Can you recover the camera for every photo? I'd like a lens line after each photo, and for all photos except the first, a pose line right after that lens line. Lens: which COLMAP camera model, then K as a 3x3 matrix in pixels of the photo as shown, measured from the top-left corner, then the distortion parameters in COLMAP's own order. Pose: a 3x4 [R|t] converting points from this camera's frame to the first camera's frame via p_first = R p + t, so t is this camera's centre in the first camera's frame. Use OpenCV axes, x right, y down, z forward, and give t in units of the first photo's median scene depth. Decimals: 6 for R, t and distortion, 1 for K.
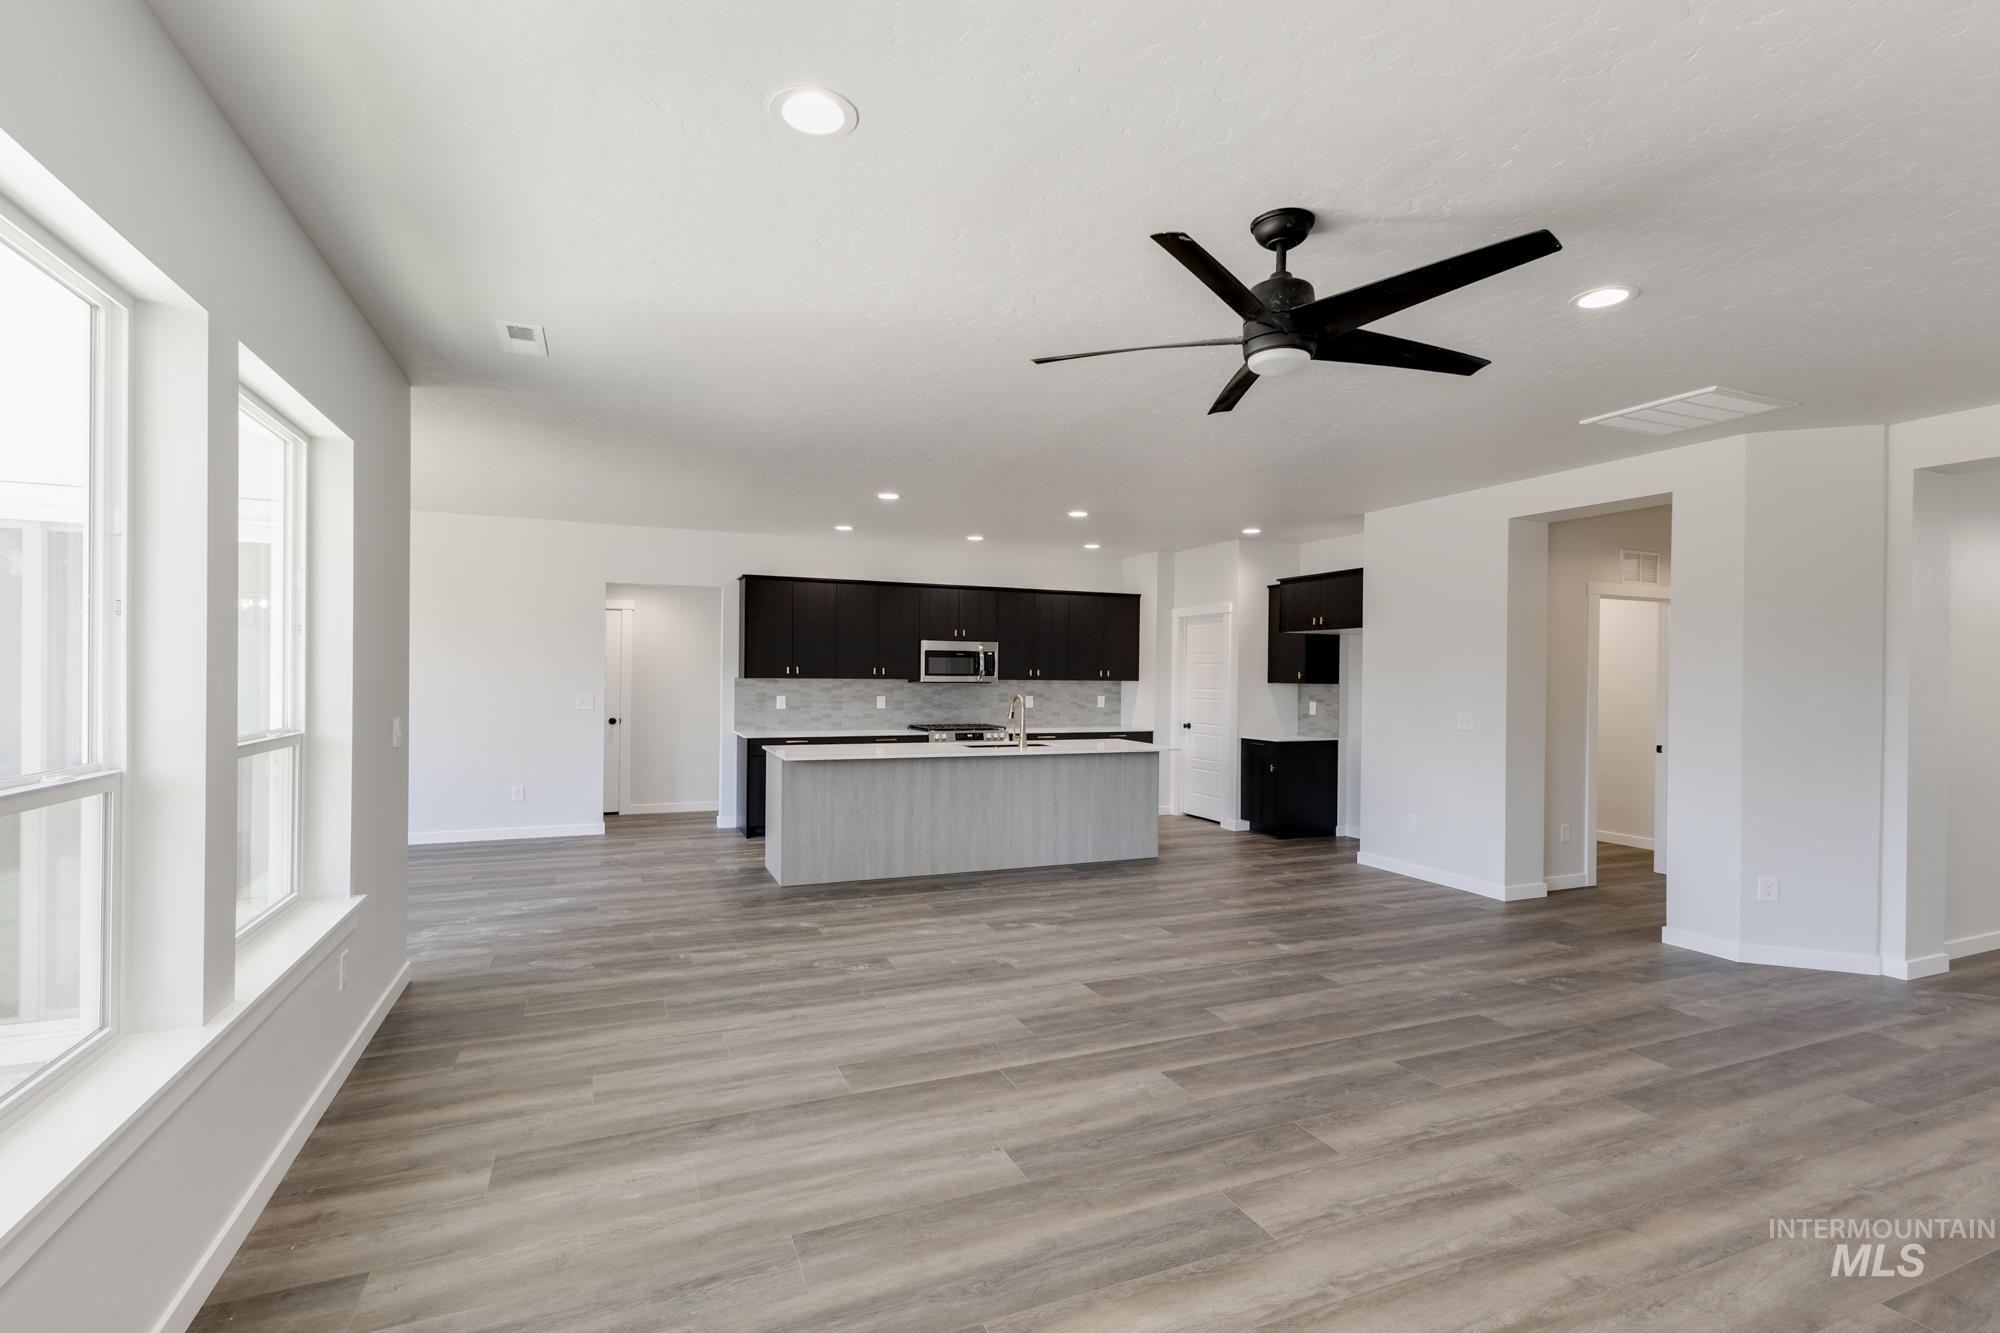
lens RADIAL K [[923.4, 0, 932.7], [0, 923.4, 680.1], [0, 0, 1]] dist [0.012593, -0.000672]
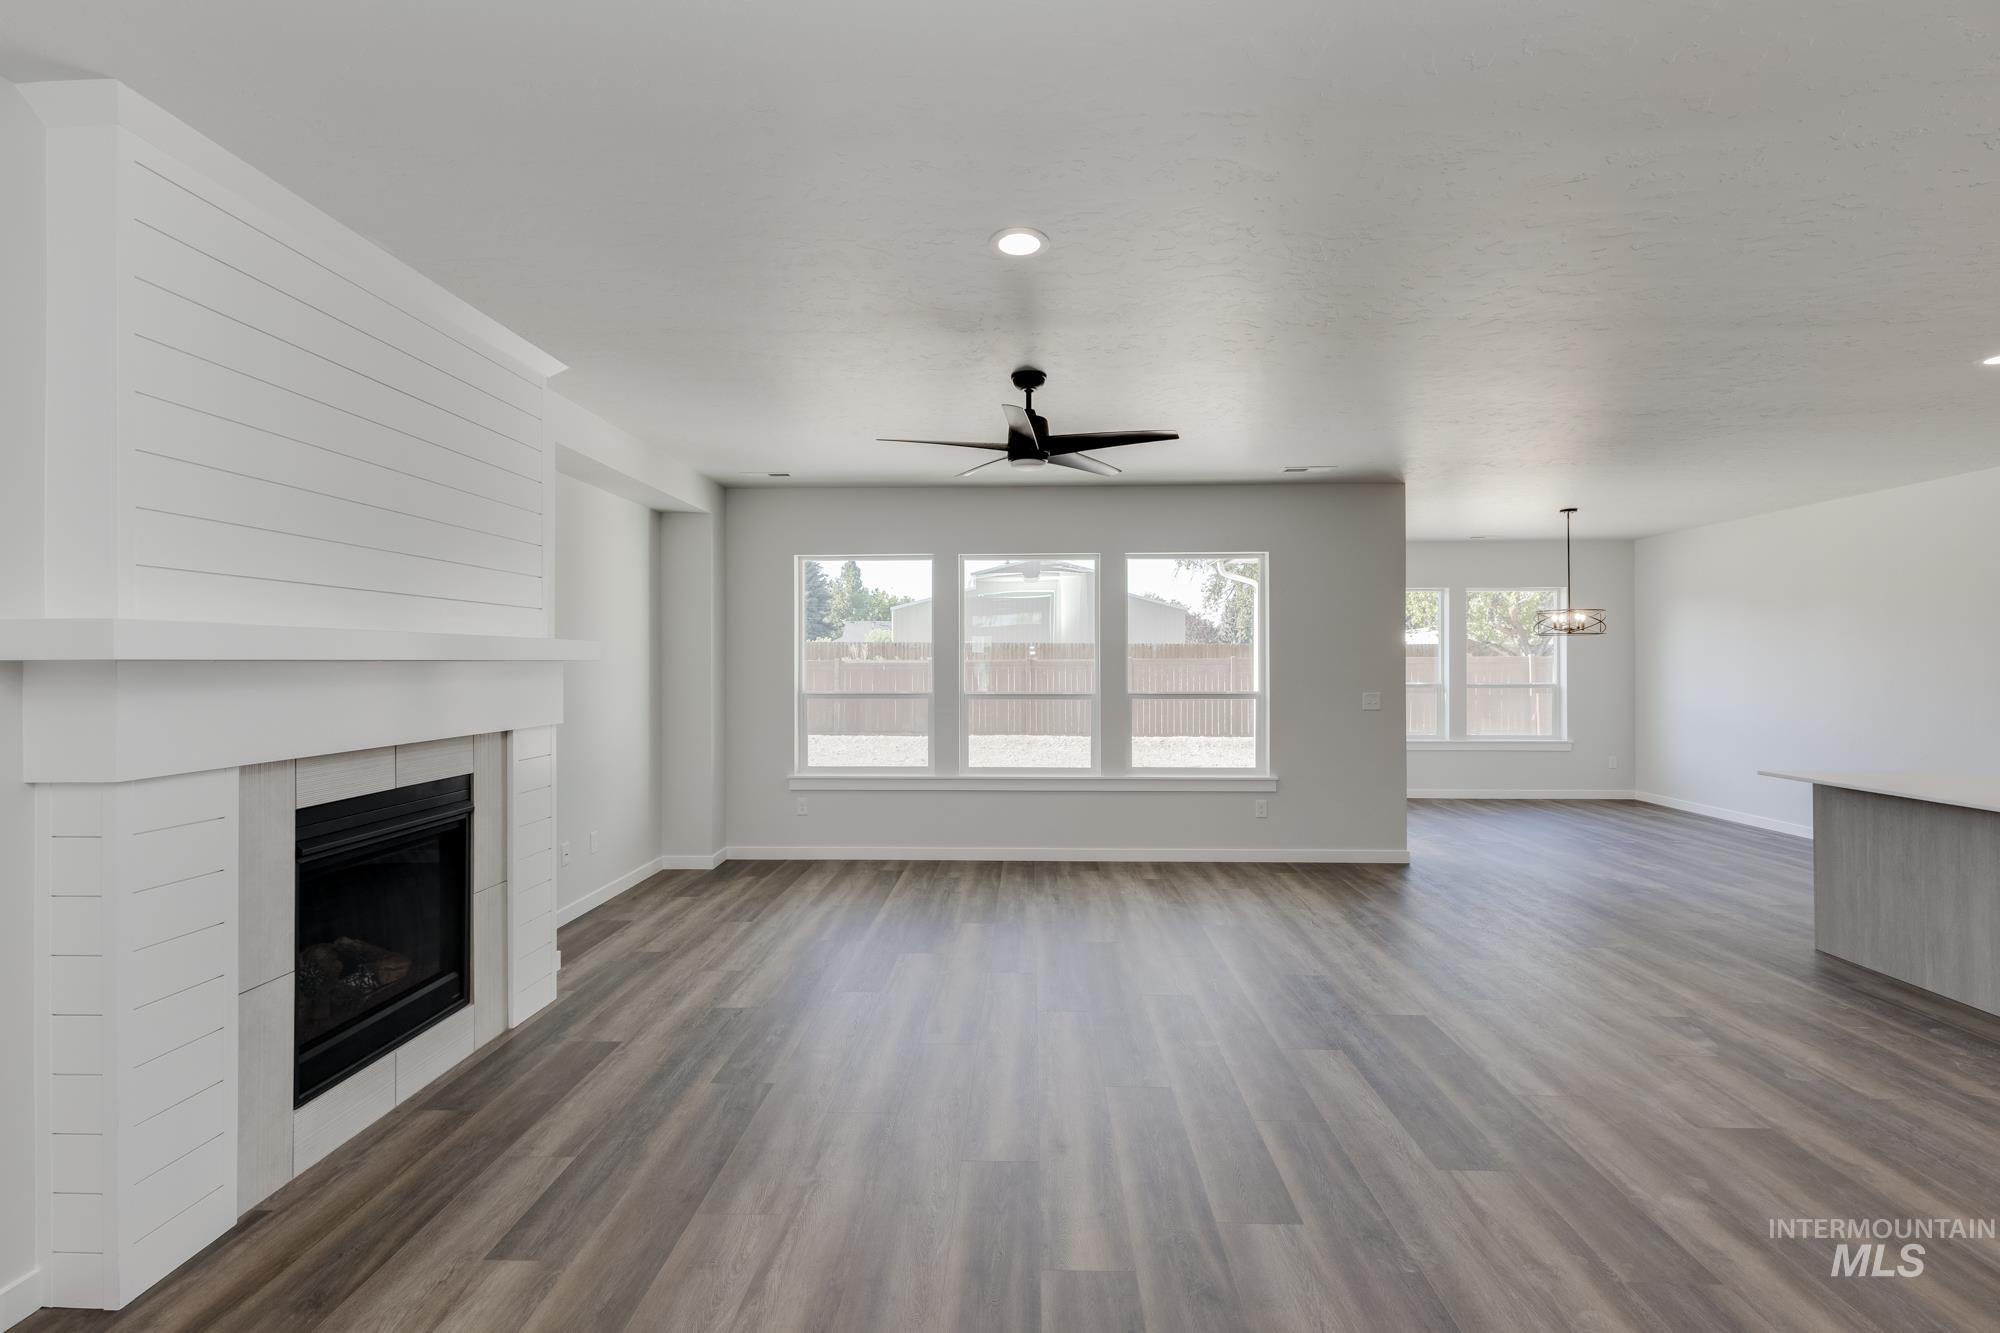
lens RADIAL K [[866.4, 0, 1047.7], [0, 866.4, 662.3], [0, 0, 1]] dist [0.010744, -0.000166]
pose [[-0.352836, -0.011636, -0.935613, 1.181479], [-0.006089, 0.999930, -0.010140, -0.007635], [0.935665, 0.002119, -0.352882, 1.031961]]
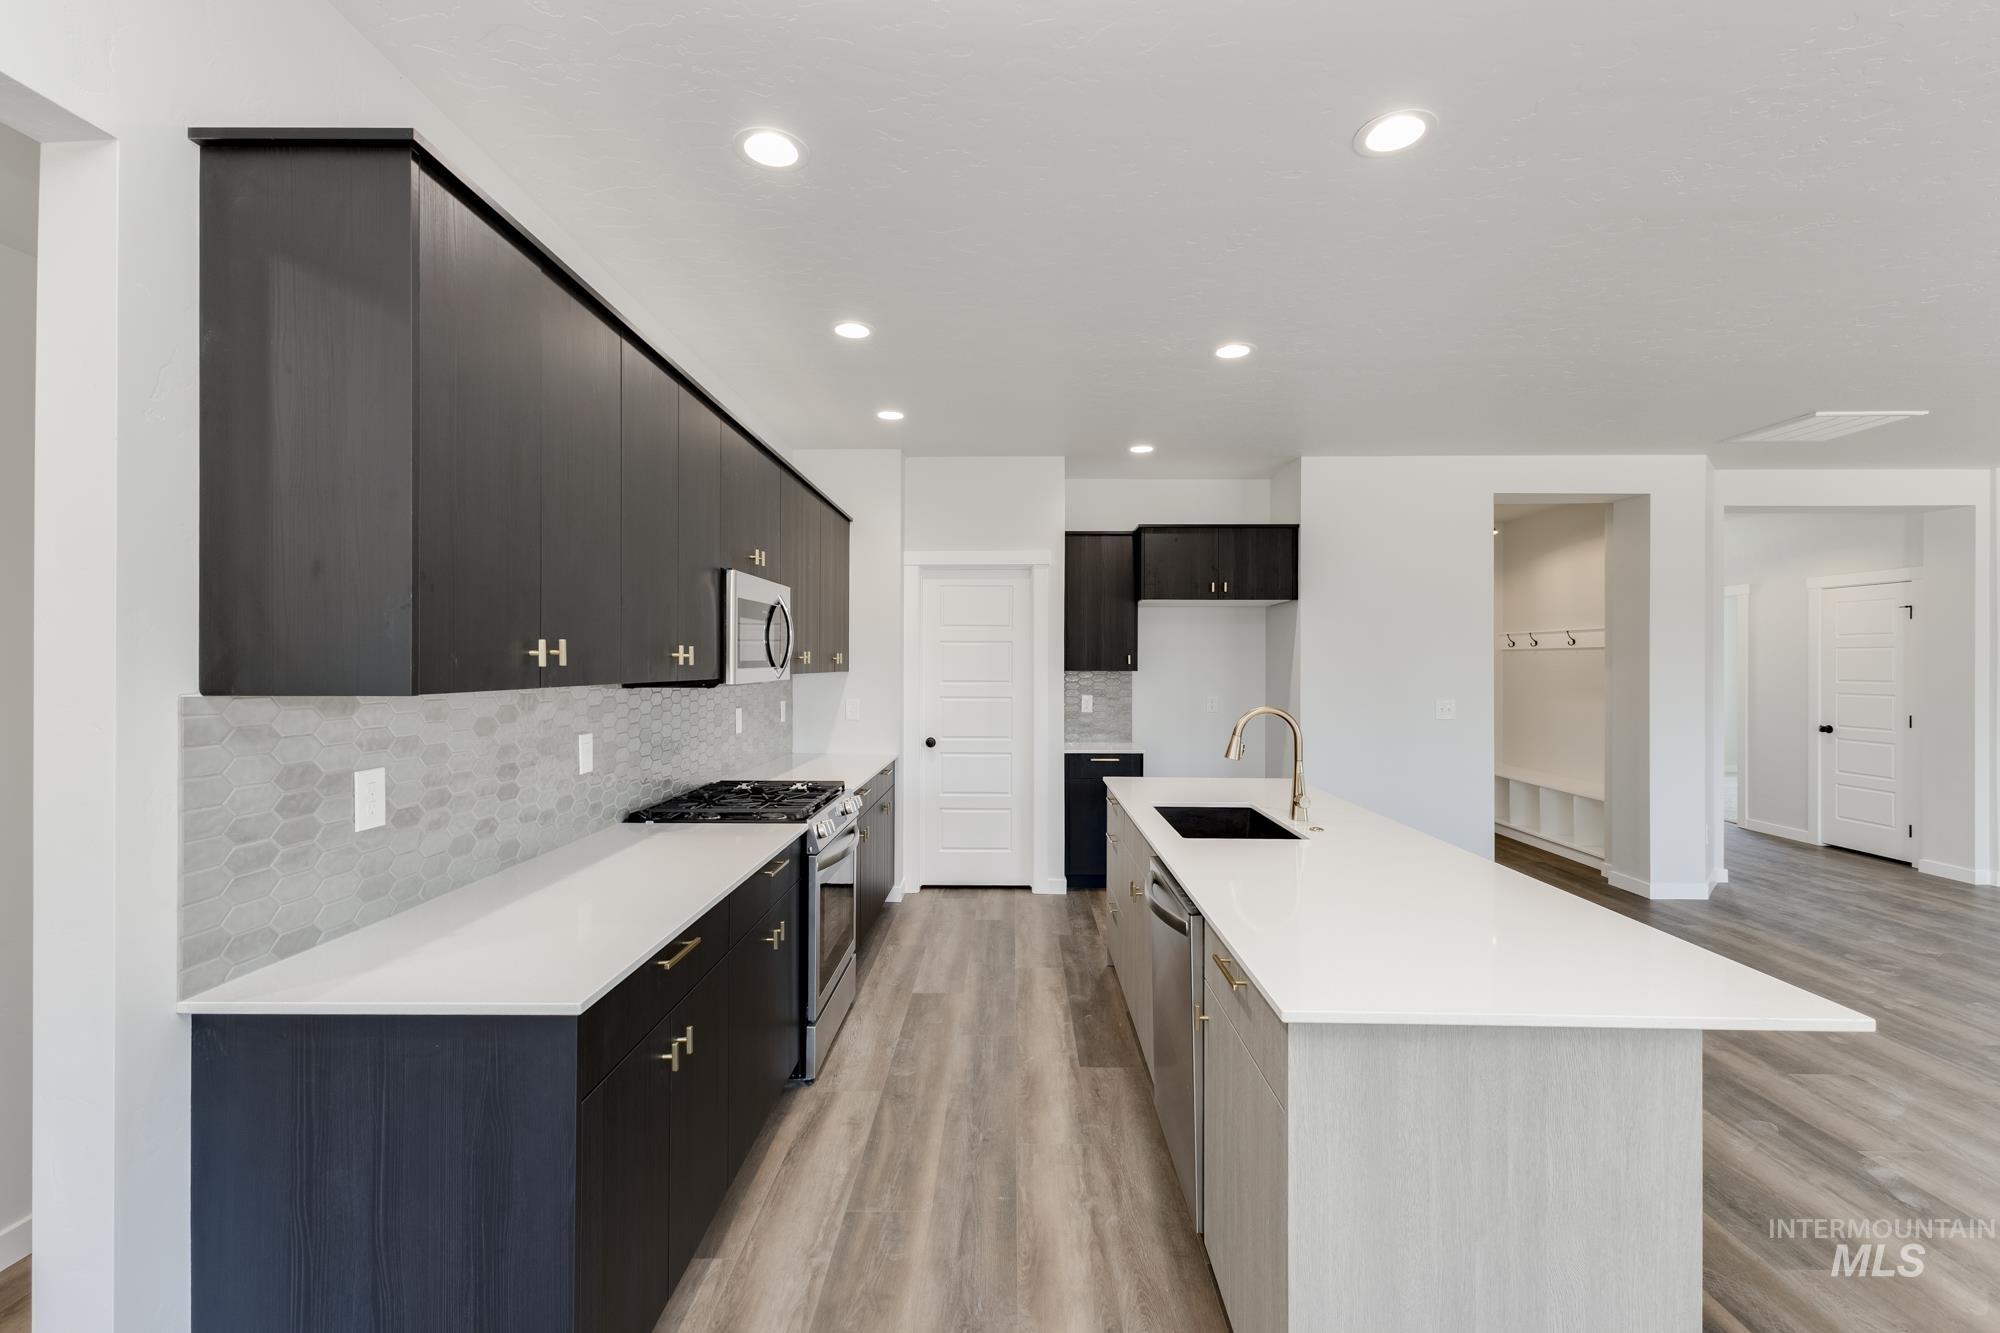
lens RADIAL K [[934.5, 0, 994.7], [0, 934.5, 657.9], [0, 0, 1]] dist [-0.003126, -0.000434]
pose [[0.340293, -0.005266, 0.940305, -0.709861], [-0.001724, 0.999979, 0.006224, -0.025388], [-0.940318, -0.003739, 0.340277, 1.714150]]
